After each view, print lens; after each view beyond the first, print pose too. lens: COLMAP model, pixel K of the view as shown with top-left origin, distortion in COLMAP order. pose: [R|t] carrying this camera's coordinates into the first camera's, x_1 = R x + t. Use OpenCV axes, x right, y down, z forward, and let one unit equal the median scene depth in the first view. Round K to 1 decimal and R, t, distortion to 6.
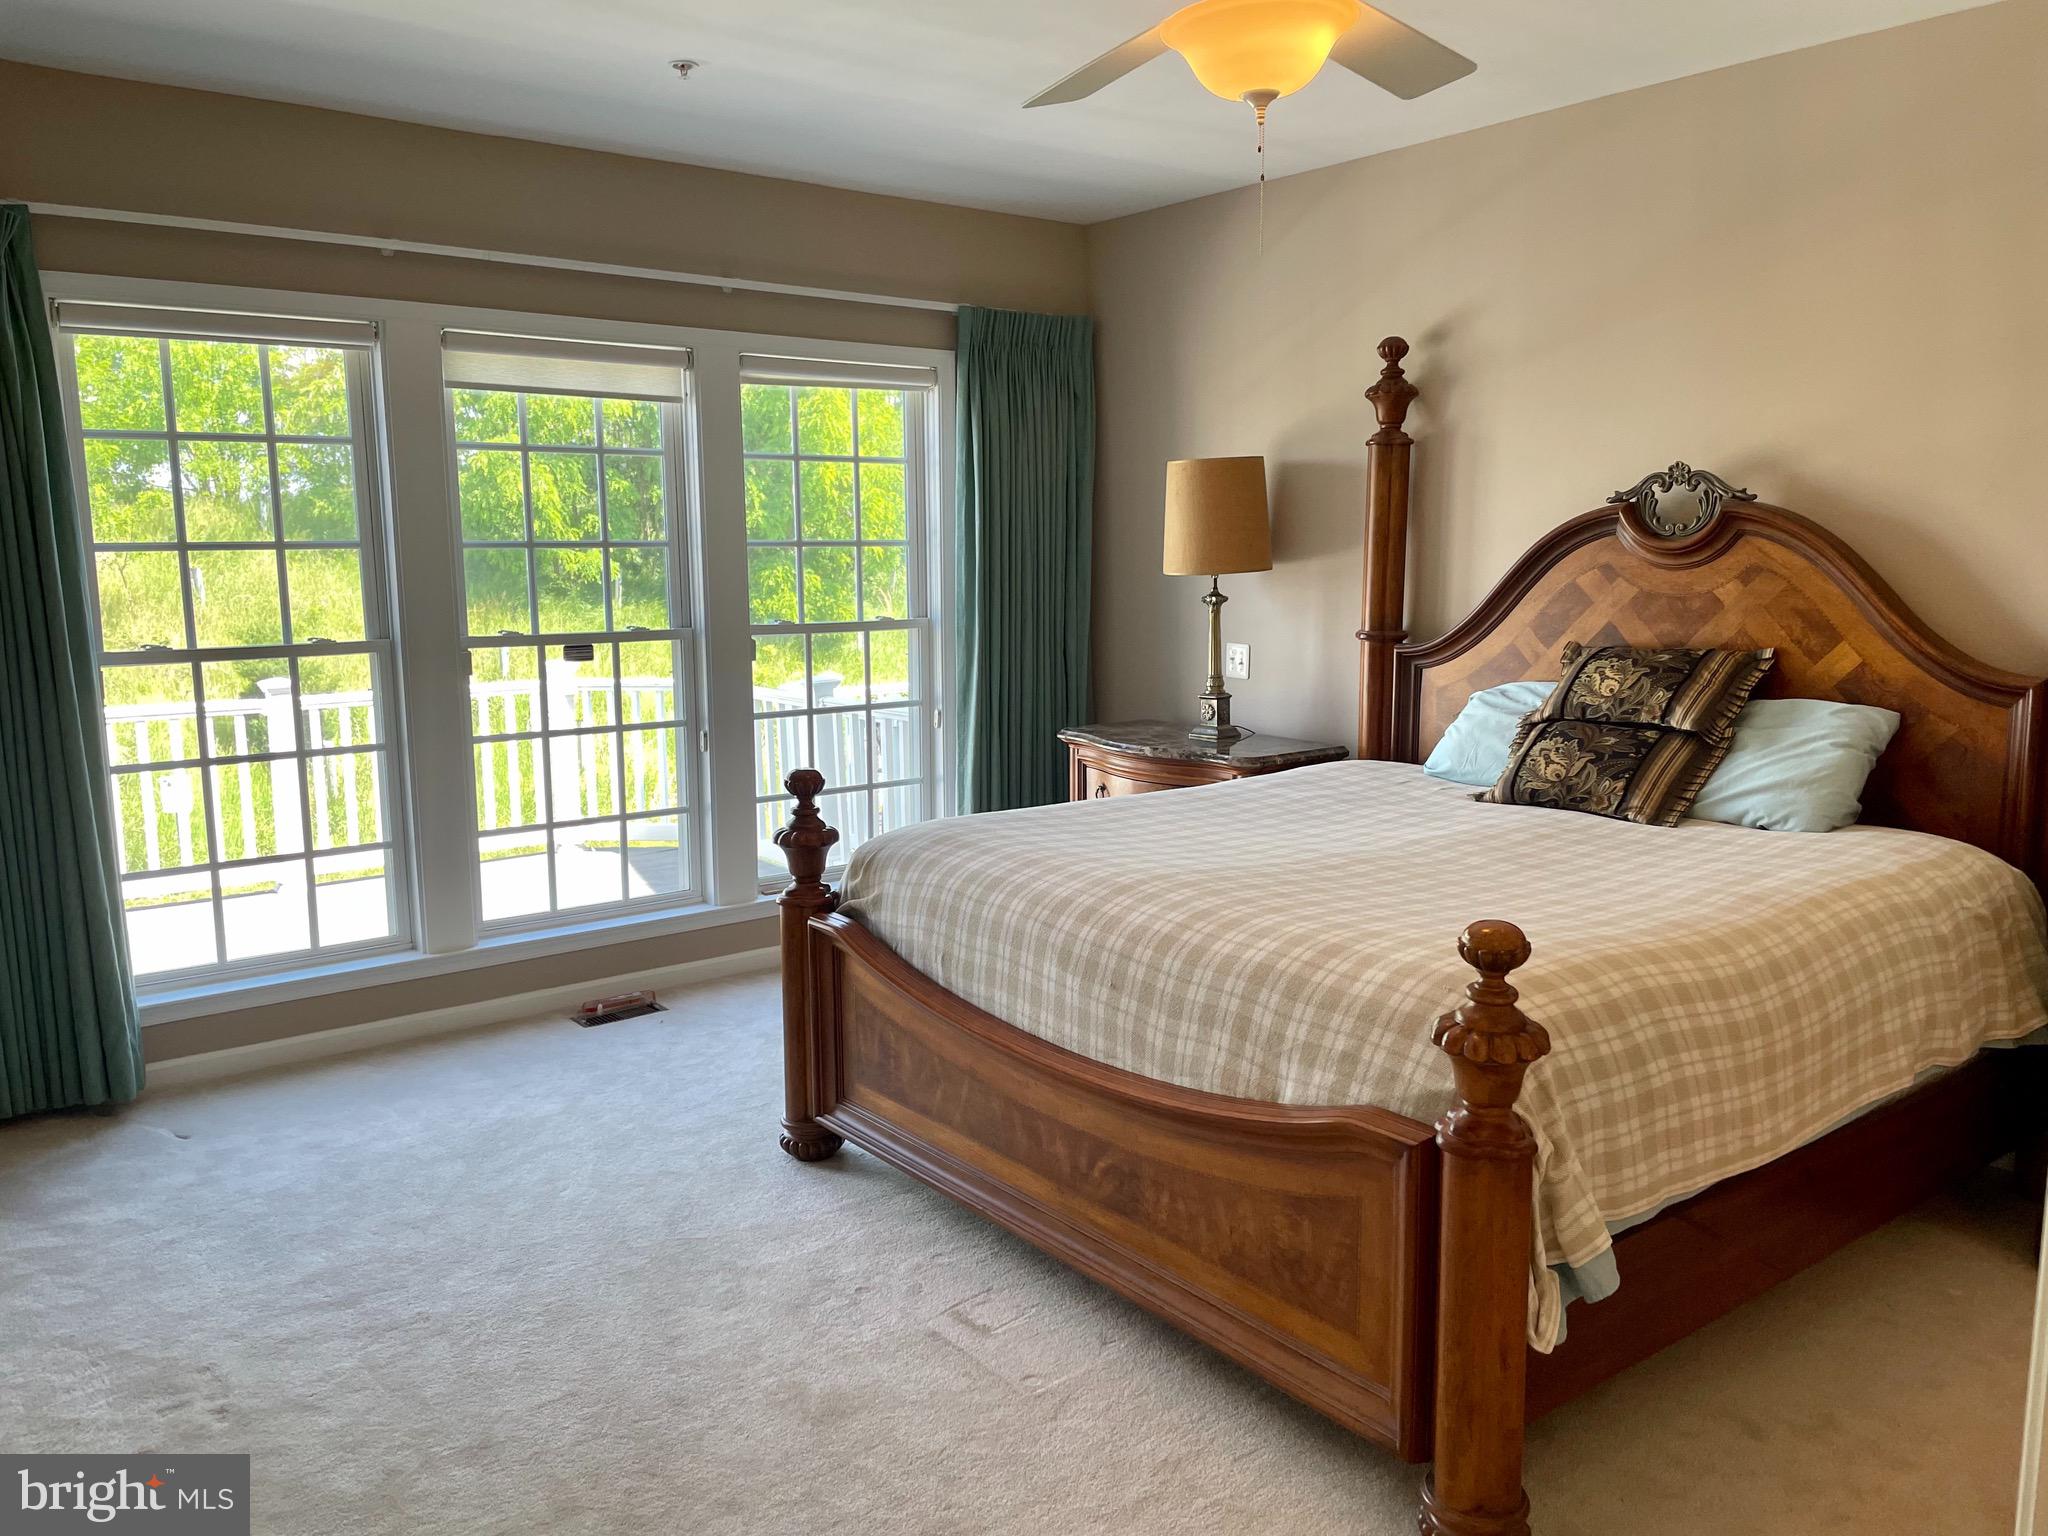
lens RADIAL K [[1535.8, 0, 1014.2], [0, 1535.8, 778.0], [0, 0, 1]] dist [0.056426, -0.009228]
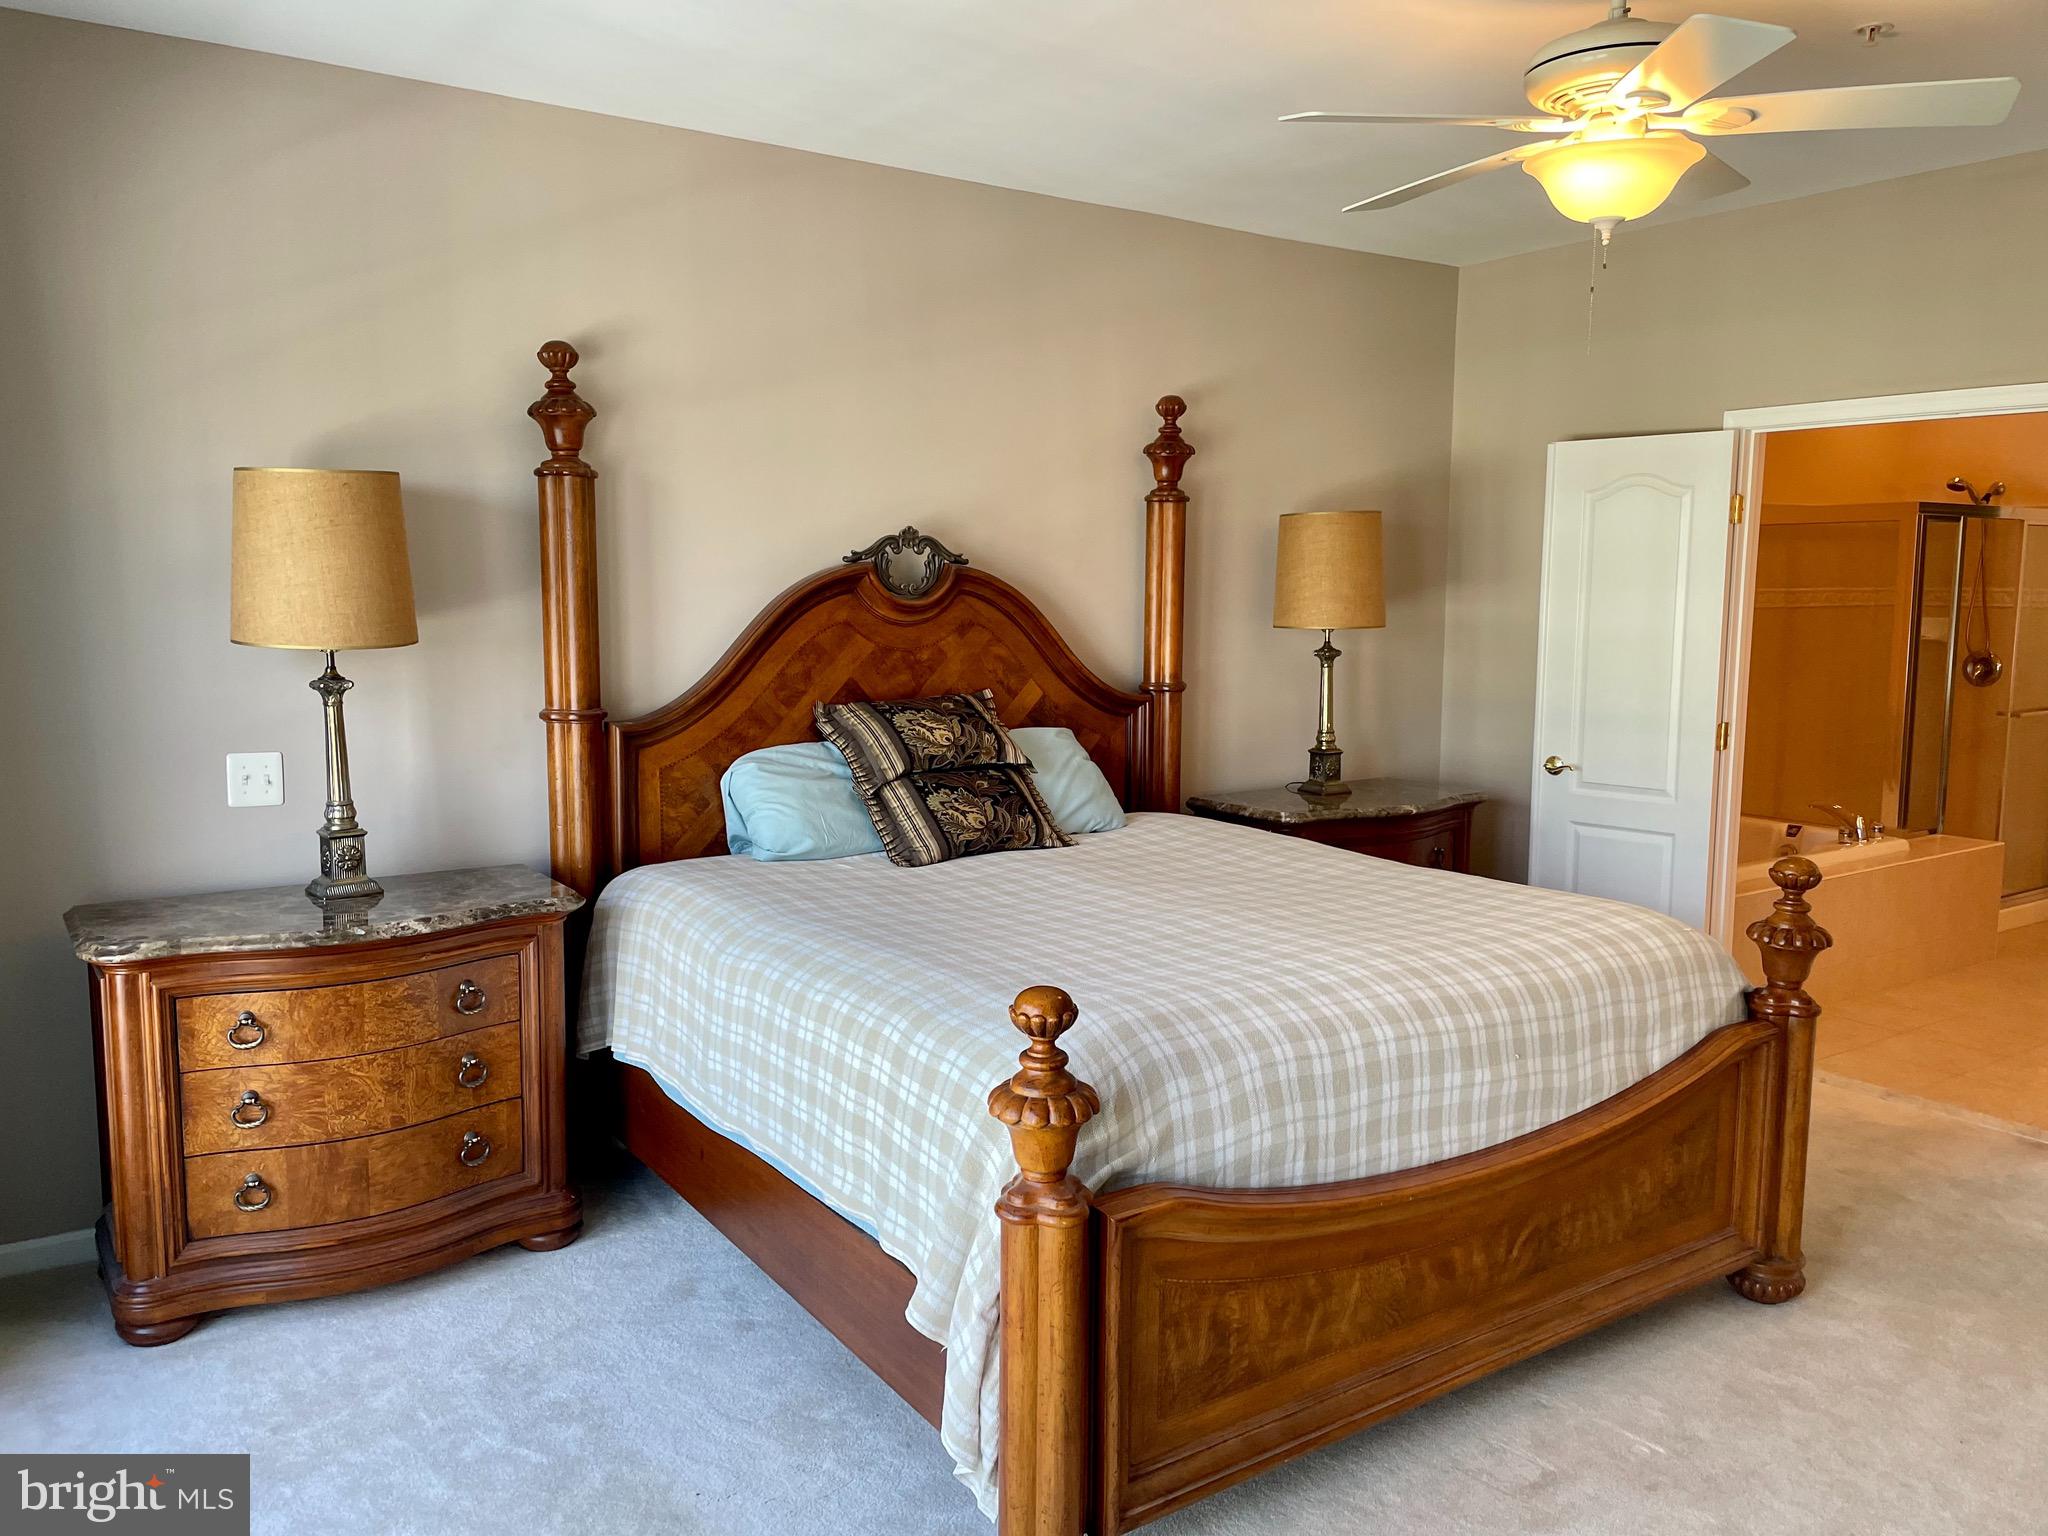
lens RADIAL K [[1535.8, 0, 1014.6], [0, 1535.8, 766.3], [0, 0, 1]] dist [0.056426, -0.009228]
pose [[0.057651, -0.118287, 0.991304, -0.675884], [0.145123, 0.983402, 0.108904, -0.149521], [-0.987733, 0.137583, 0.073860, 0.896386]]
